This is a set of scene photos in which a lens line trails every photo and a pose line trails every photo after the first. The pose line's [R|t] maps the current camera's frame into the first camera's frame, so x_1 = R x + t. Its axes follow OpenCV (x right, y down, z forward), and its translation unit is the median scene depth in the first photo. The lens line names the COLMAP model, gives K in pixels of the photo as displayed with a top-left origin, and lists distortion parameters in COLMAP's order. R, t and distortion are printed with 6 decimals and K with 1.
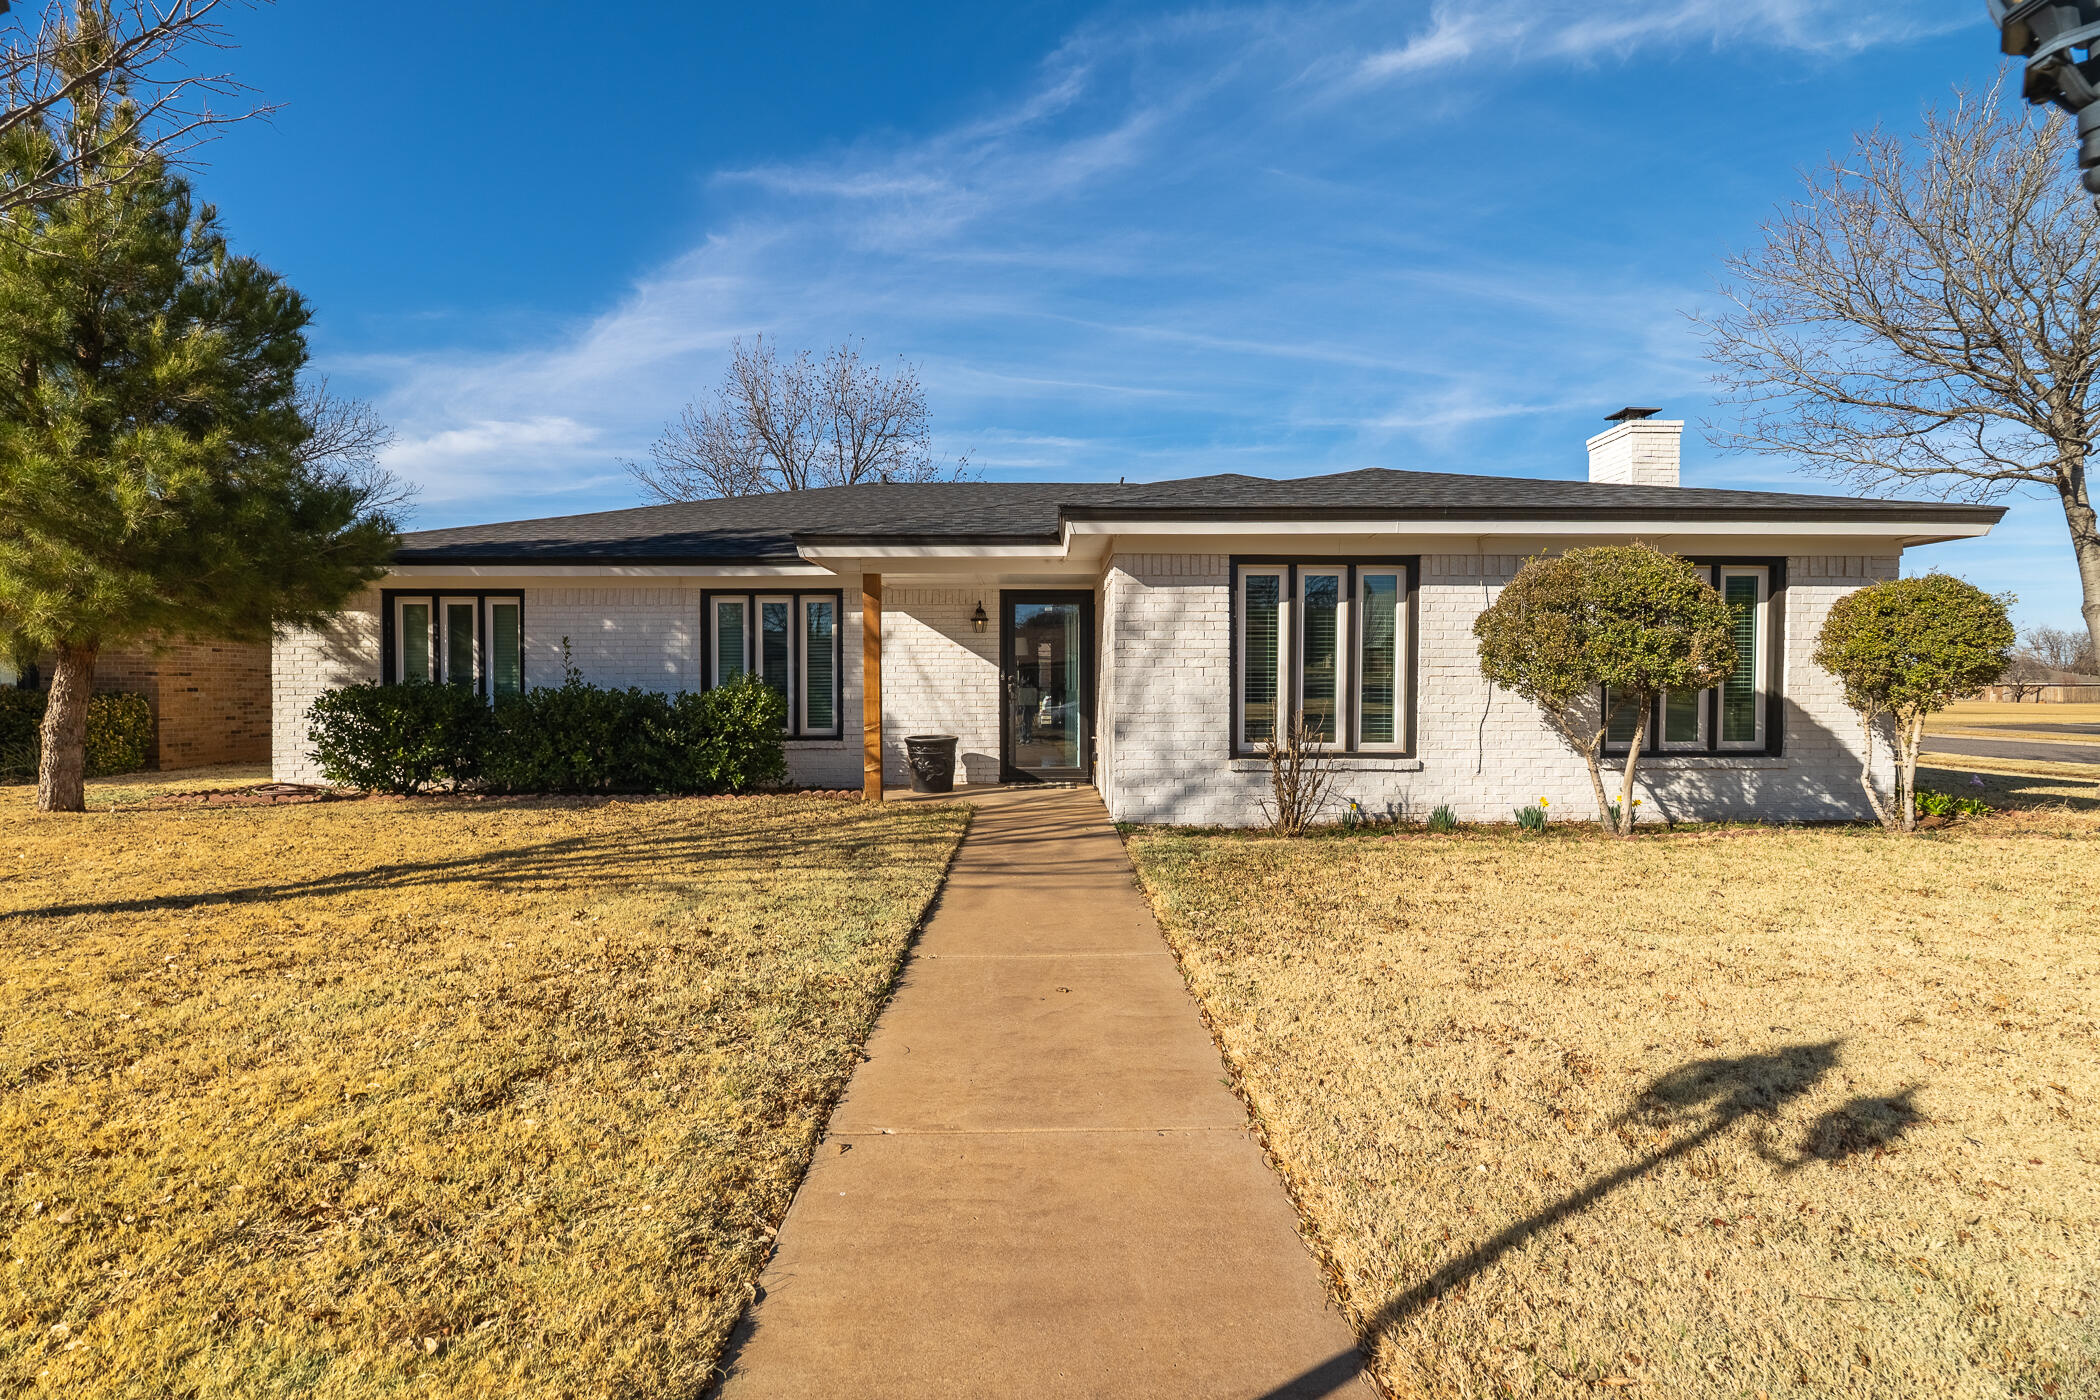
lens RADIAL K [[930.7, 0, 1050.0], [0, 930.7, 700.0], [0, 0, 1]] dist [-0.005975, -0.000013]
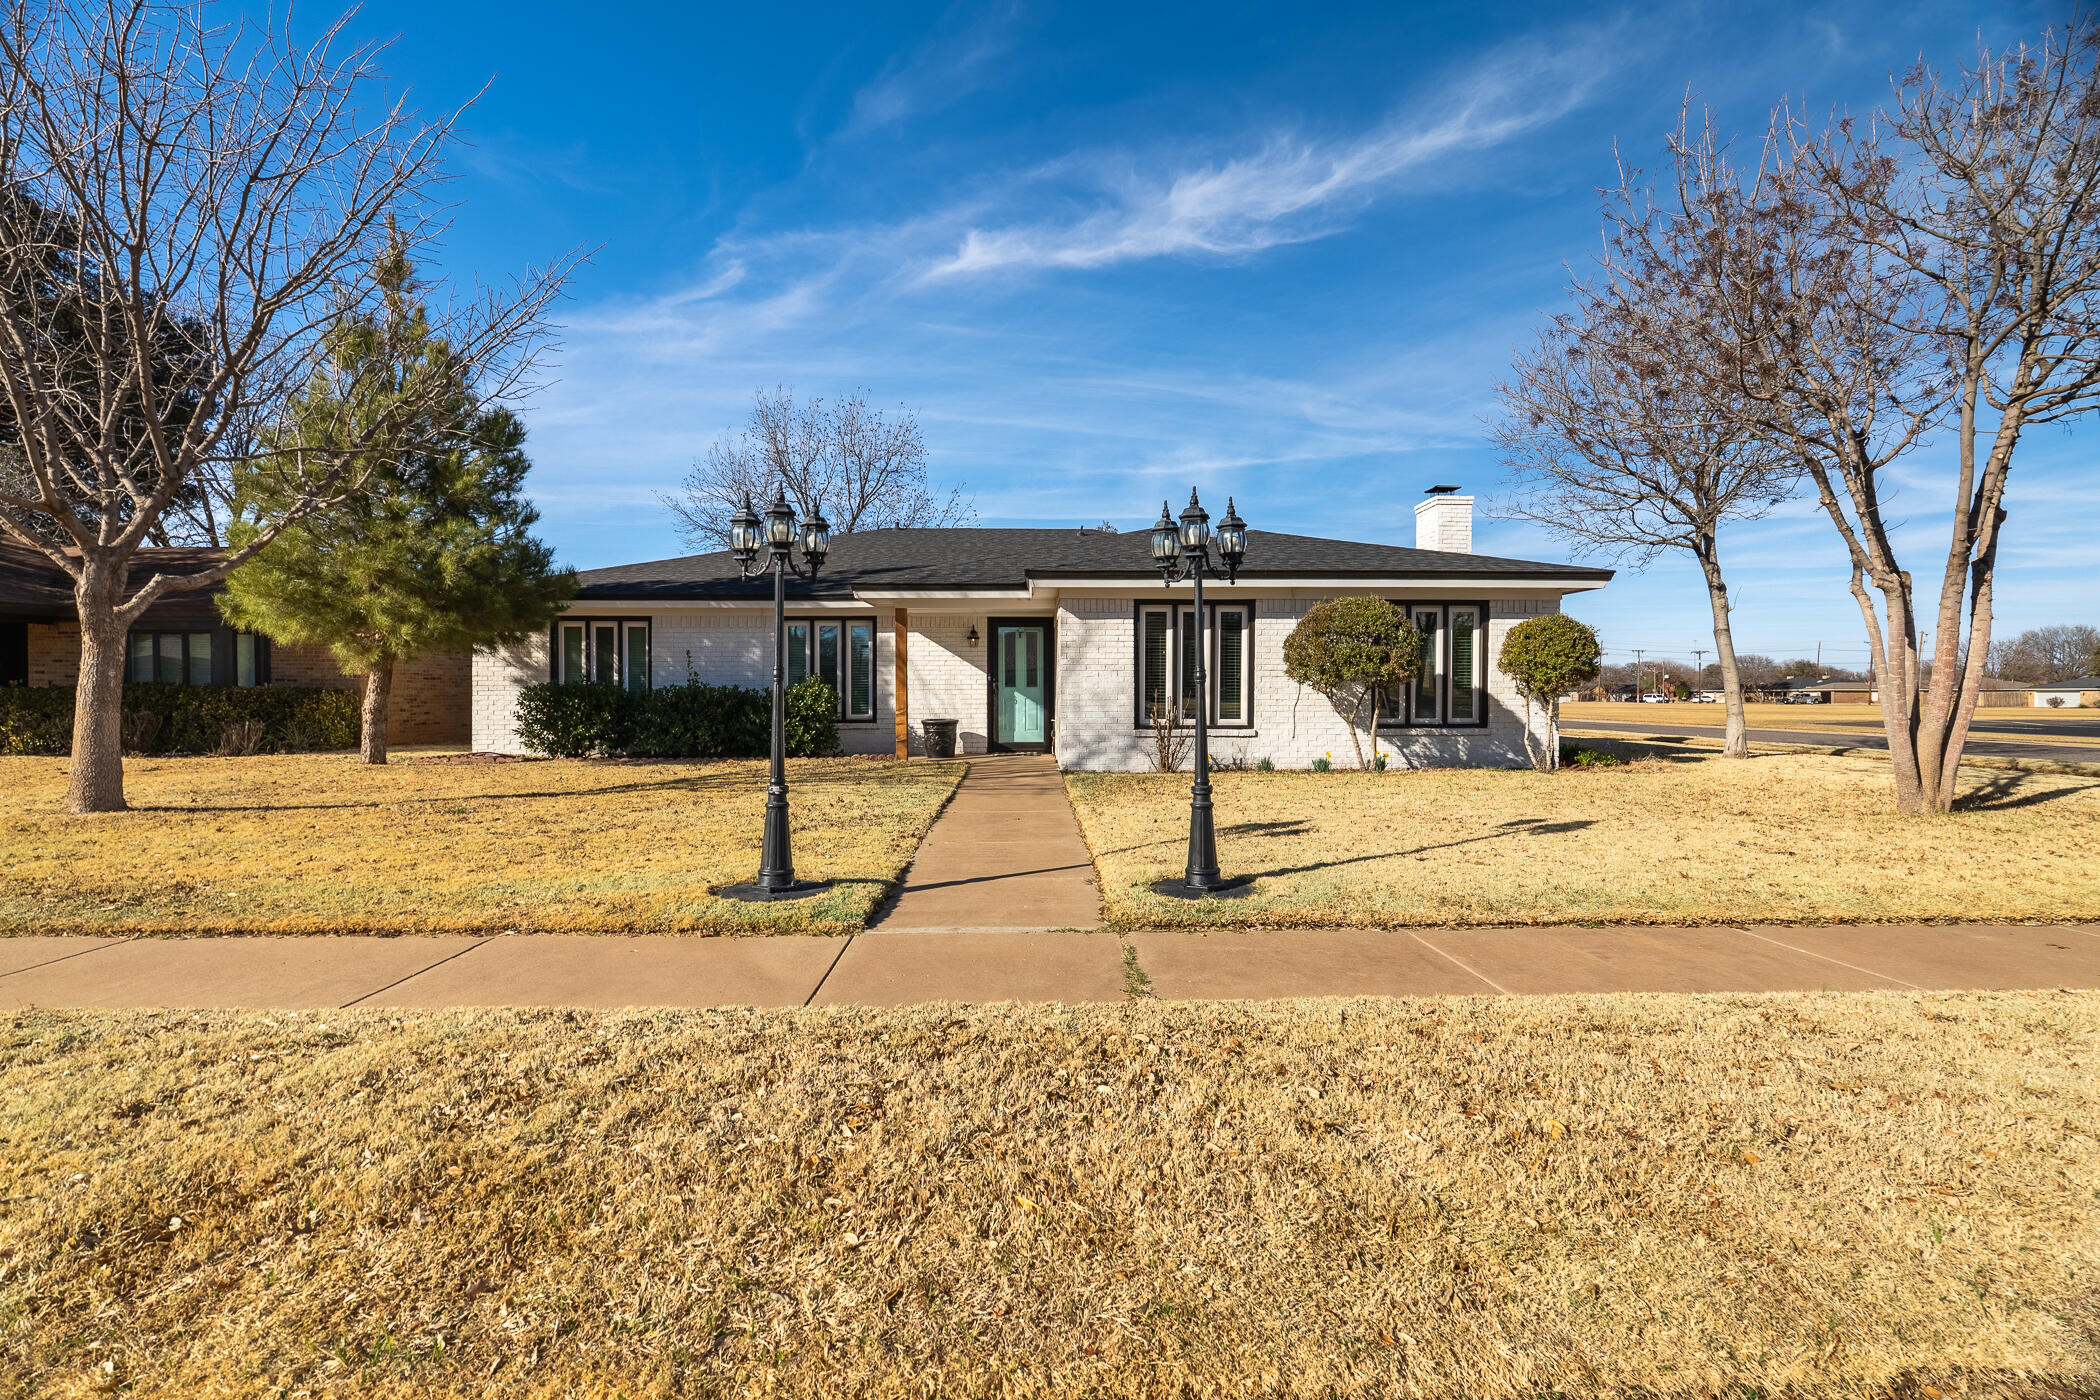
lens RADIAL K [[930.7, 0, 1050.0], [0, 930.7, 700.0], [0, 0, 1]] dist [-0.005975, -0.000013]
pose [[0.999904, -0.000114, 0.013861, 0.024881], [0.000233, 0.999963, -0.008546, 0.023224], [-0.013860, 0.008548, 0.999867, -0.477687]]
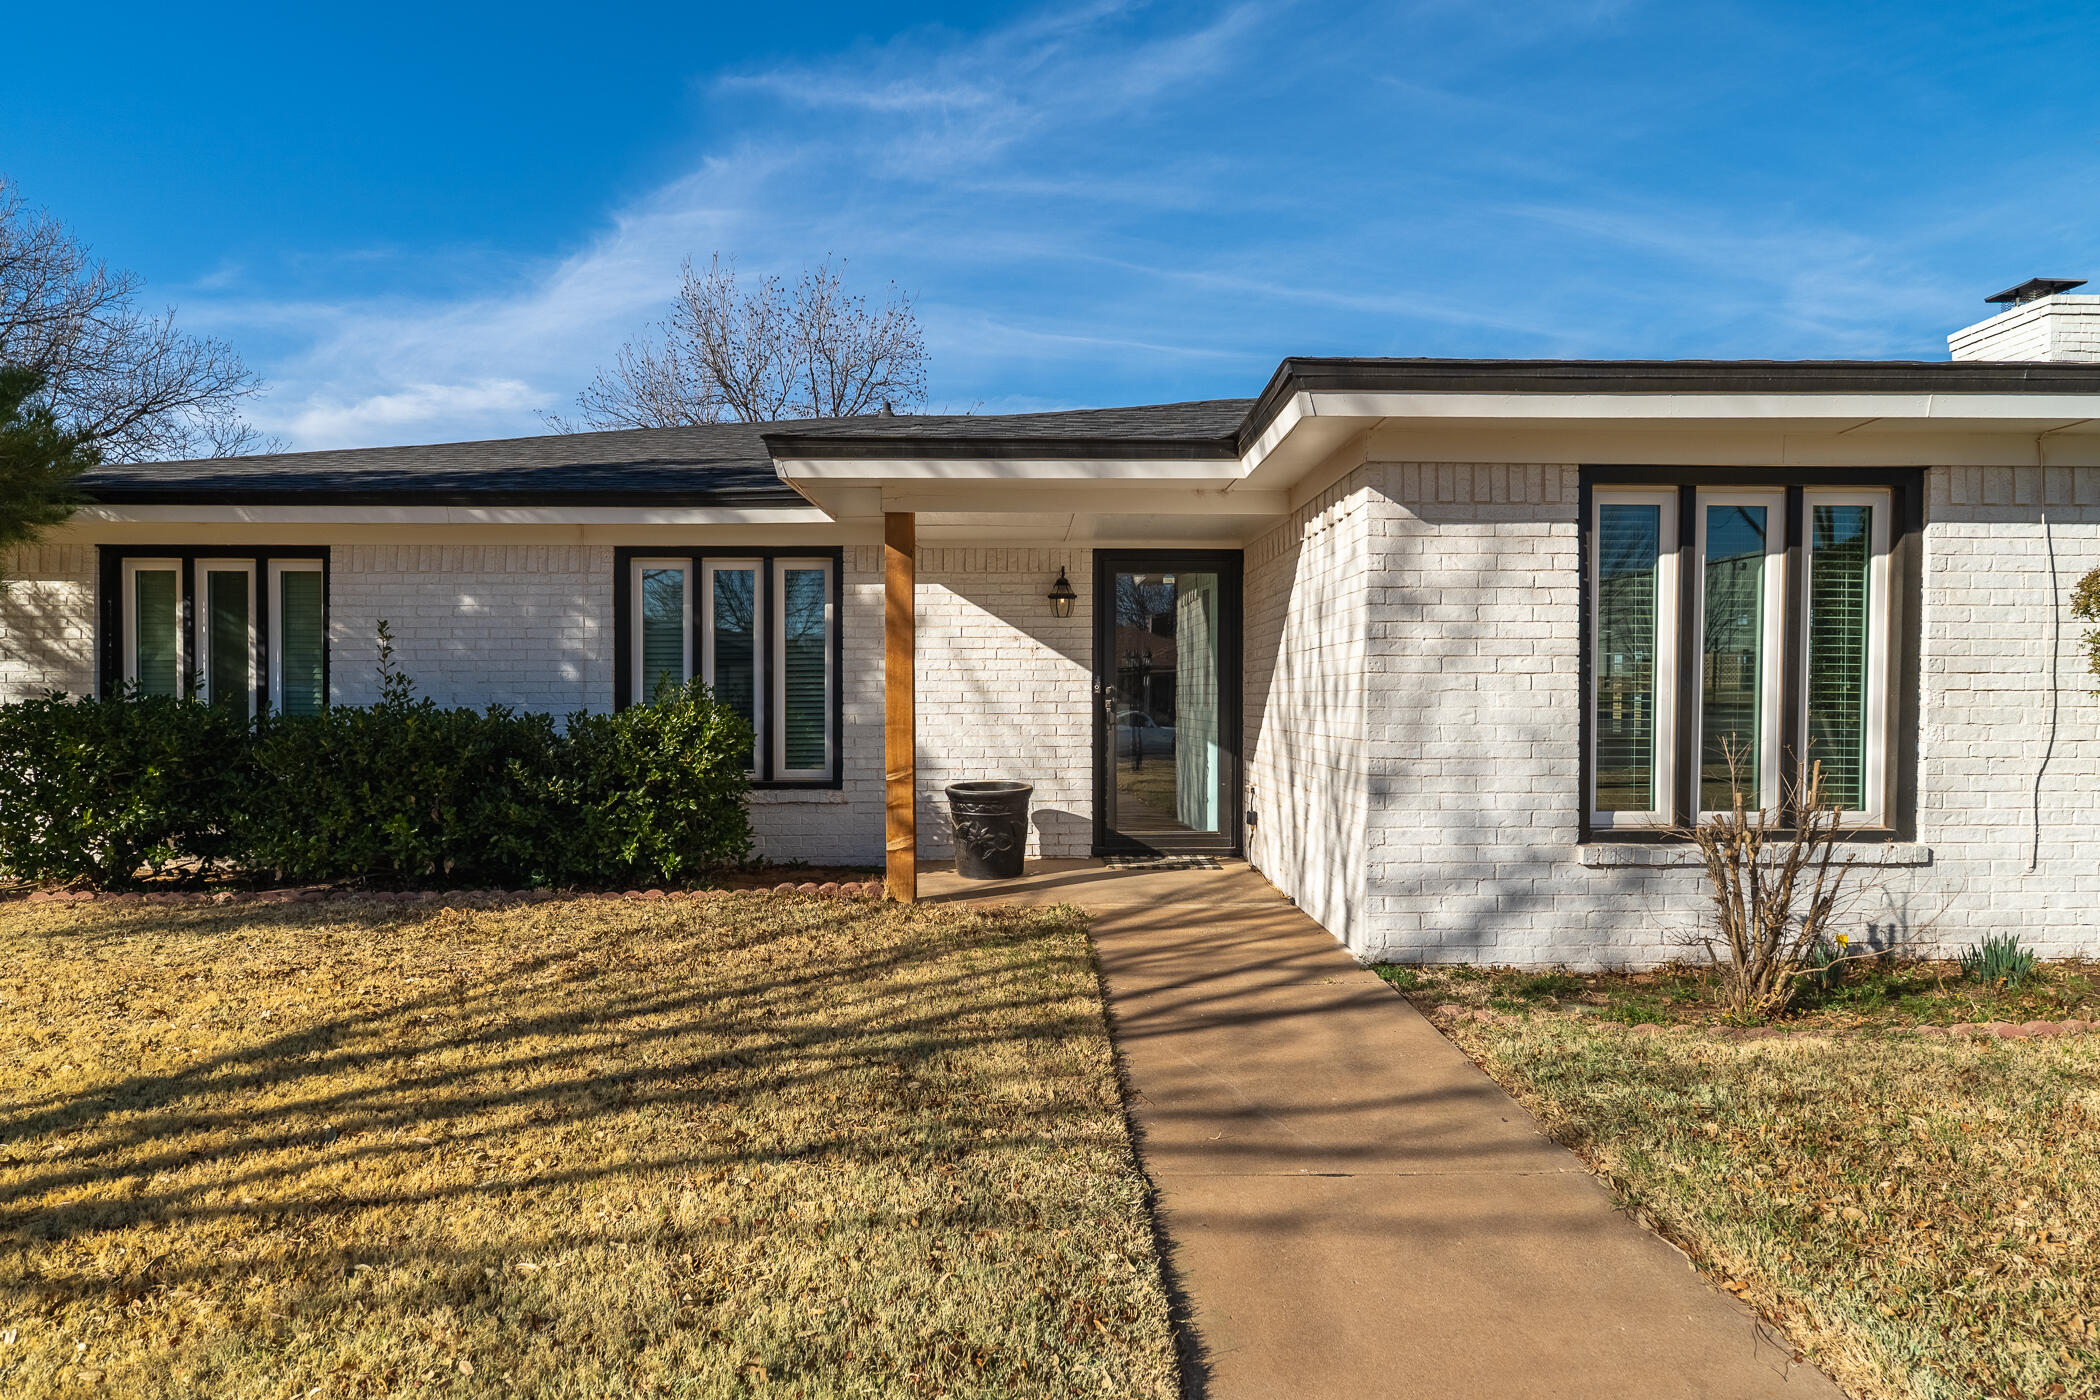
lens RADIAL K [[1036.5, 0, 1050.0], [0, 1036.5, 700.0], [0, 0, 1]] dist [-0.003594, -0.000217]
pose [[0.999957, 0.000786, 0.009289, -0.101088], [-0.000711, 0.999967, -0.008109, -0.012273], [-0.009296, 0.008102, 0.999924, 0.340634]]
